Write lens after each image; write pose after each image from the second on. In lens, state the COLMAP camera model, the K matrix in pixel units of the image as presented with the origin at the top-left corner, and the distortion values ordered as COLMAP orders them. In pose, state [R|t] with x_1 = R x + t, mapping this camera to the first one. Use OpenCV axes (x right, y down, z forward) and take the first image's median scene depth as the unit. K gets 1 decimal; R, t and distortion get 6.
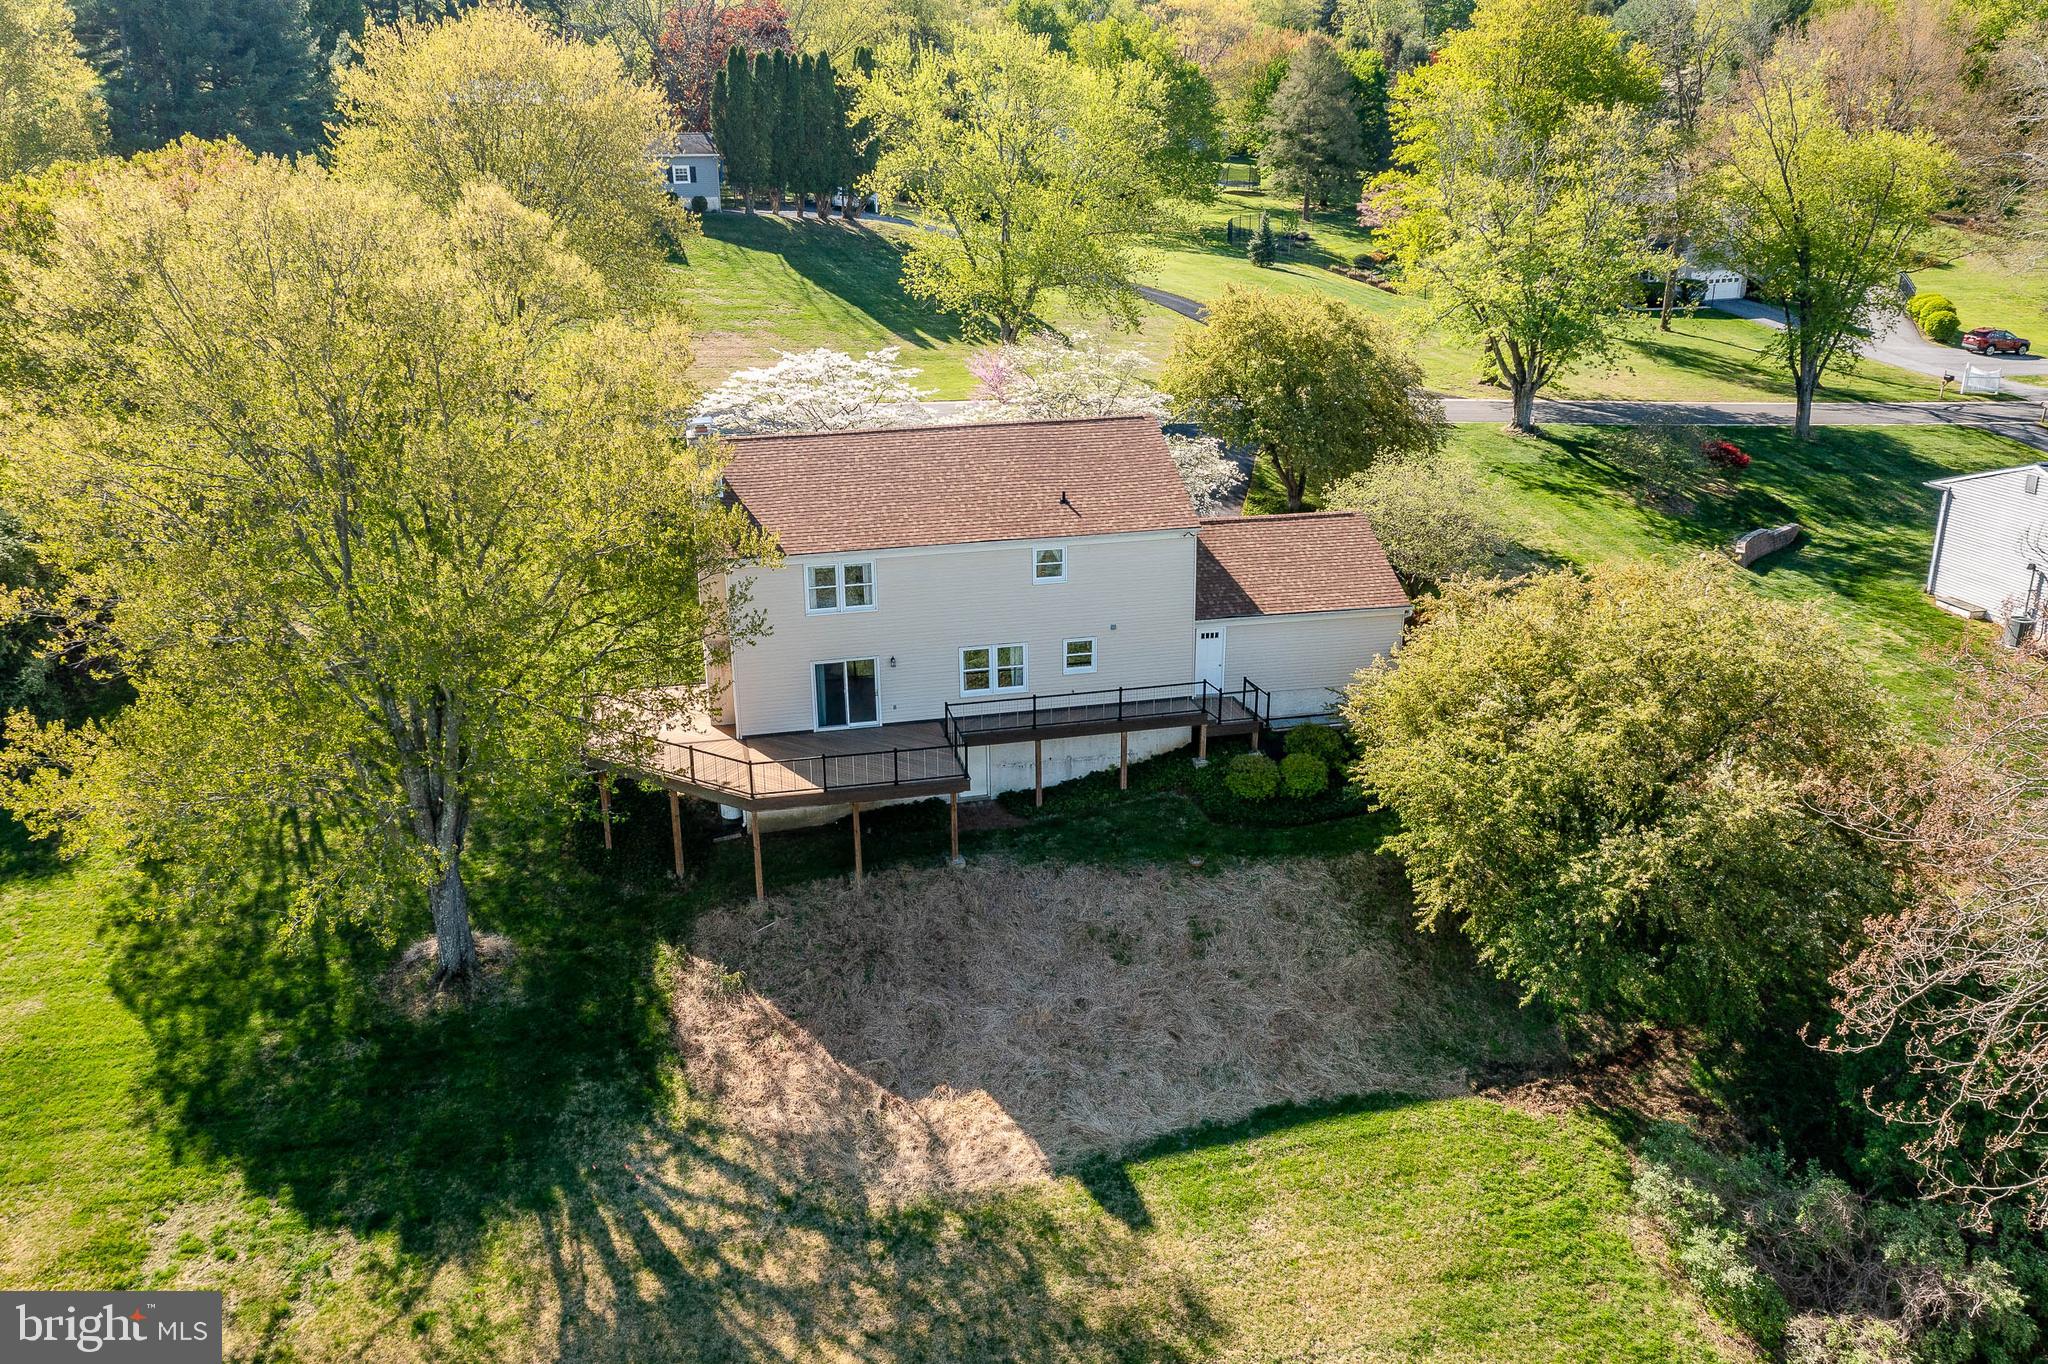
lens RADIAL K [[1594.5, 0, 1024.1], [0, 1594.5, 708.0], [0, 0, 1]] dist [0.004008, 0.026298]
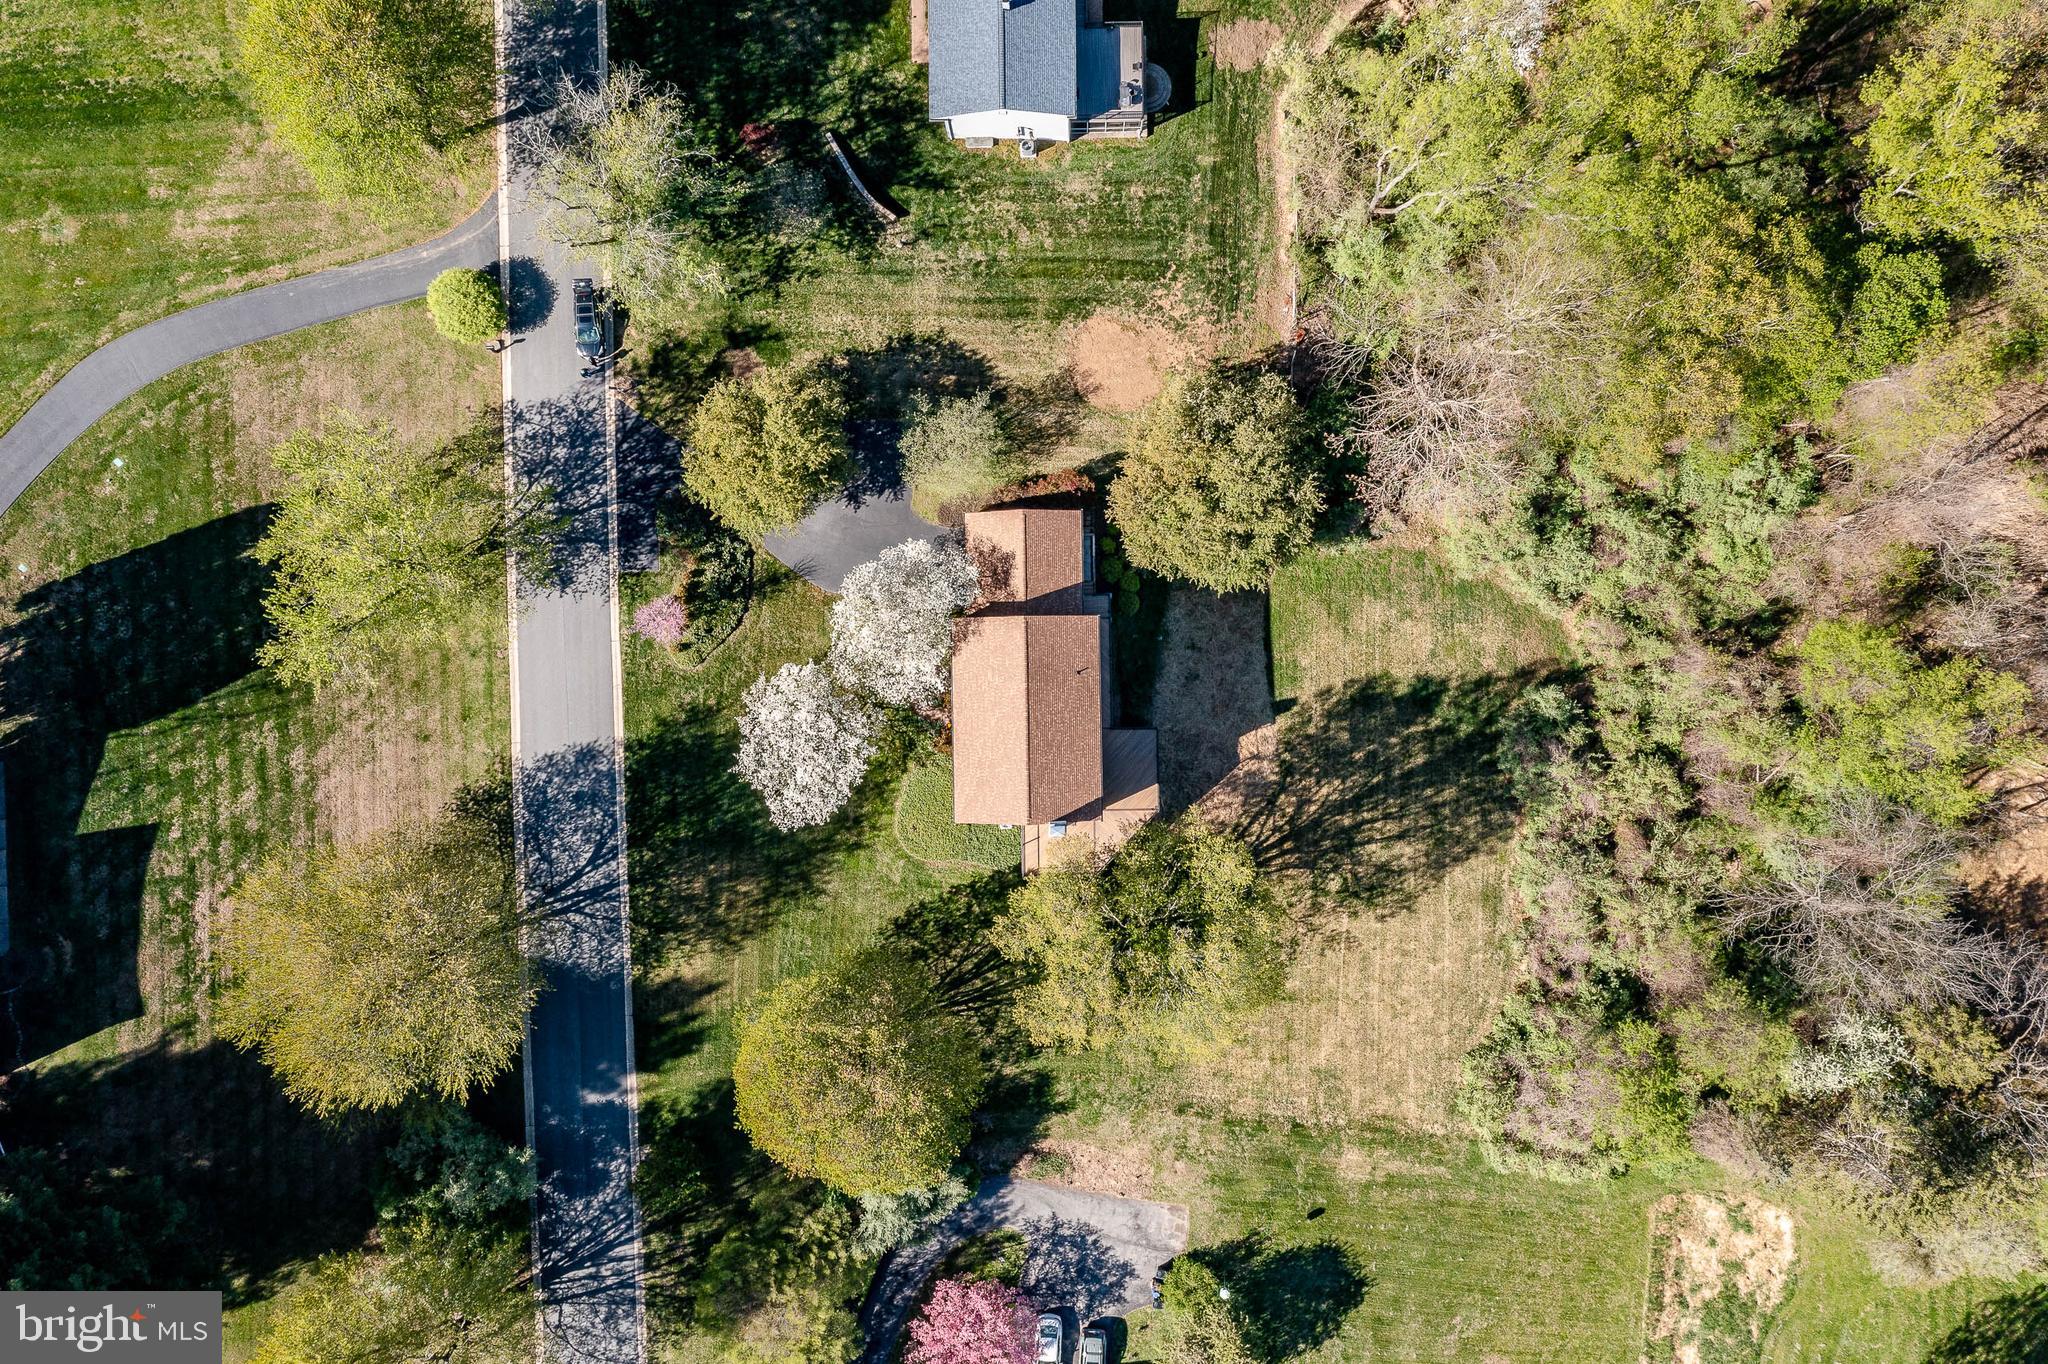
lens RADIAL K [[1643.2, 0, 1010.0], [0, 1643.2, 679.7], [0, 0, 1]] dist [0.000681, 0.037695]
pose [[0.206037, -0.978484, -0.010880, 0.025602], [0.350014, 0.063310, 0.934603, -2.620218], [-0.913805, -0.196370, 0.355527, 0.284994]]
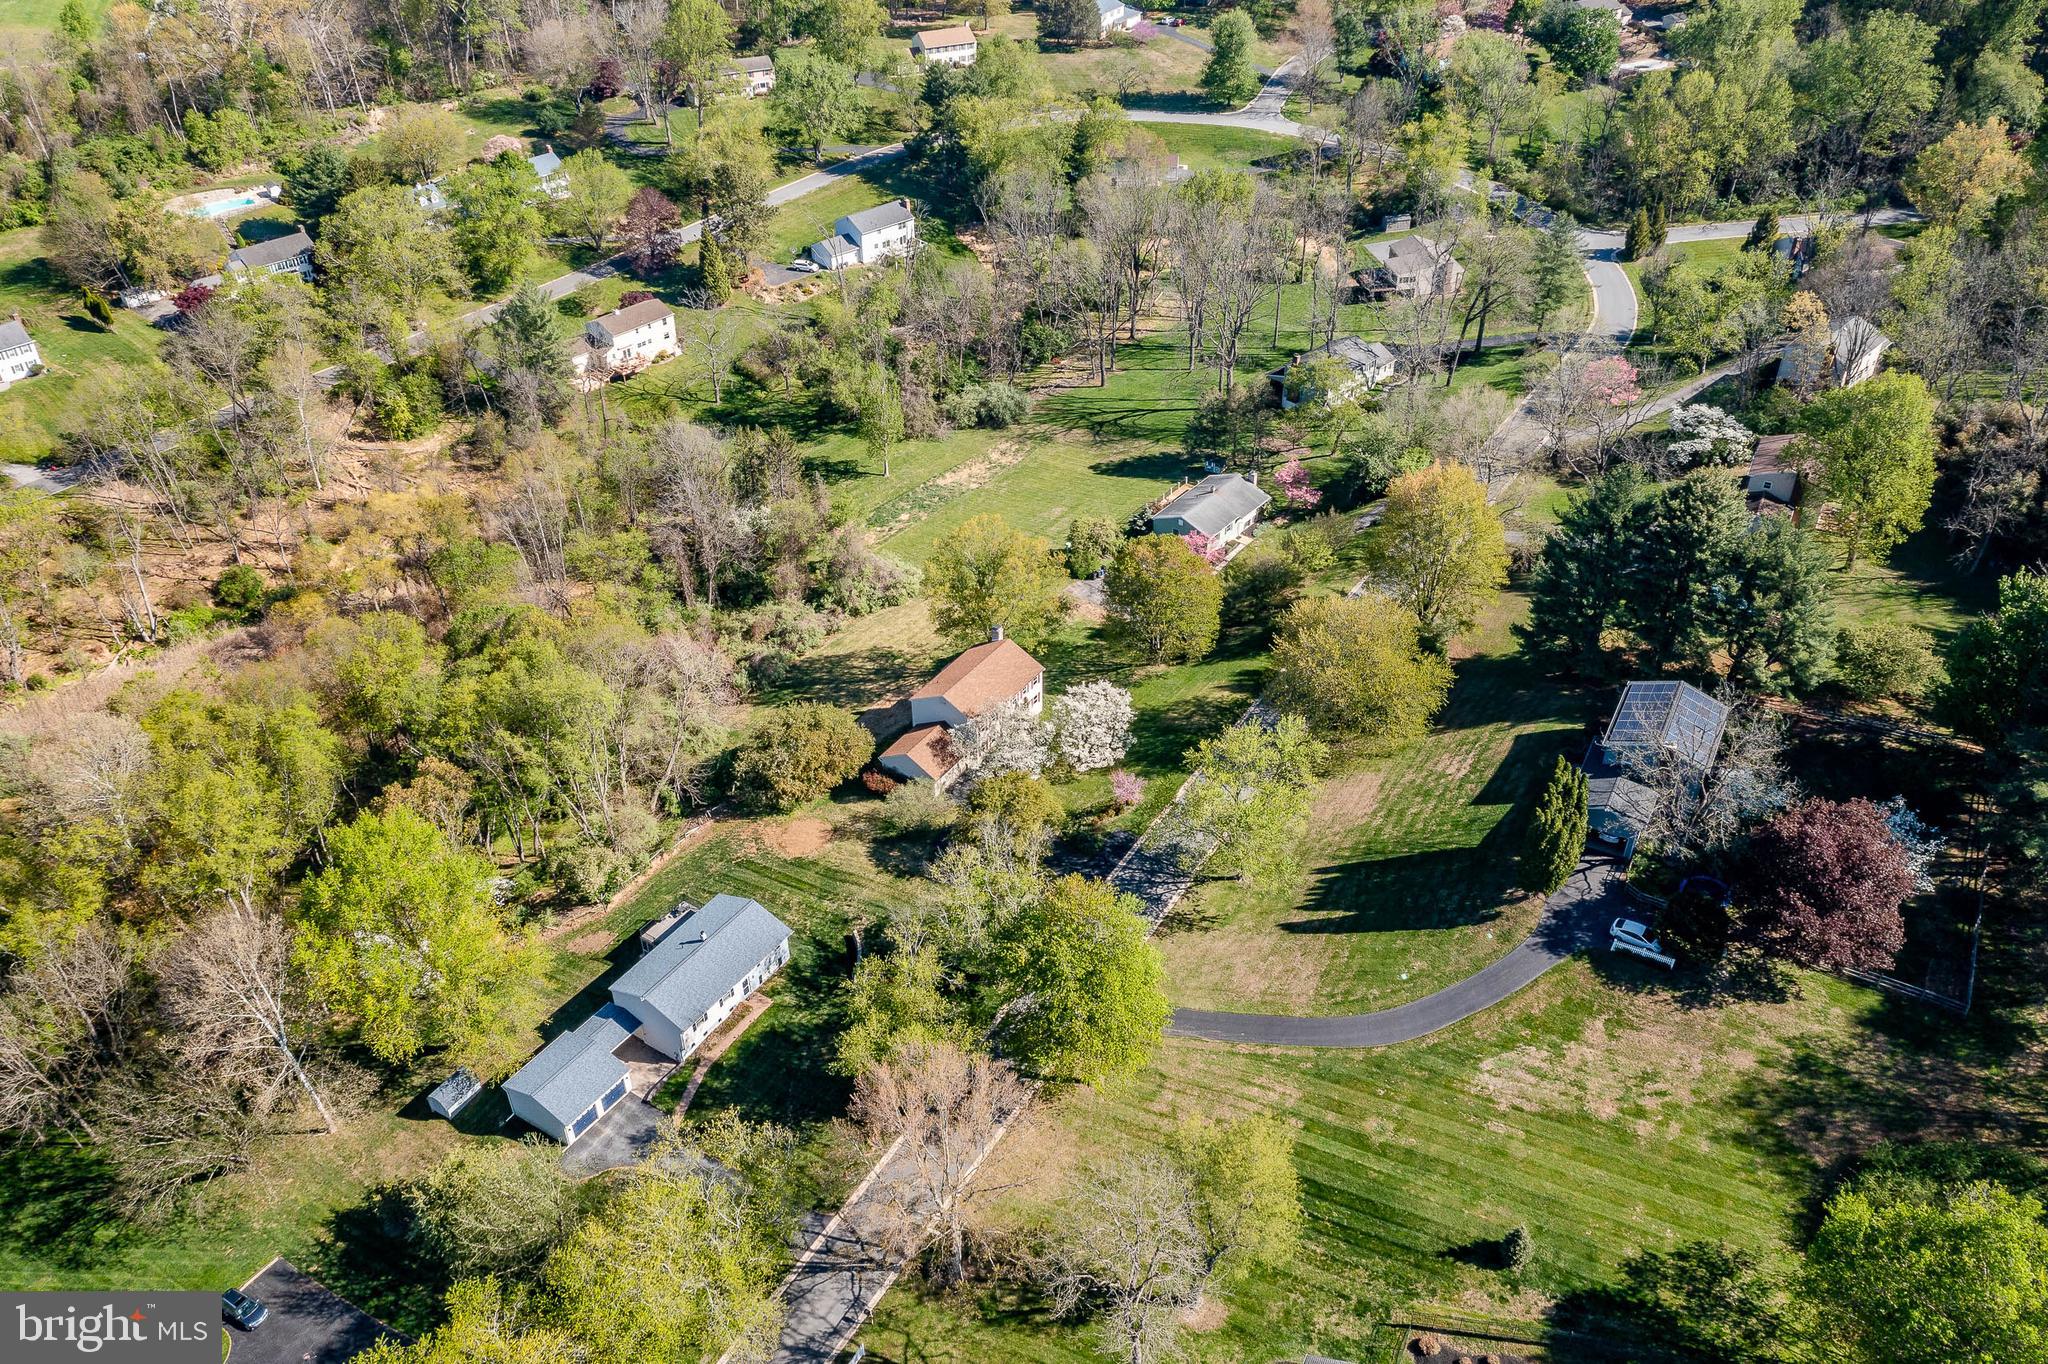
lens RADIAL K [[1635.3, 0, 1020.9], [0, 1635.3, 682.5], [0, 0, 1]] dist [-0.011418, 0.000497]
pose [[-0.719256, 0.420976, -0.552675, 2.378634], [-0.216888, 0.619691, 0.754283, -3.627990], [0.660023, 0.662391, -0.354412, 2.880702]]
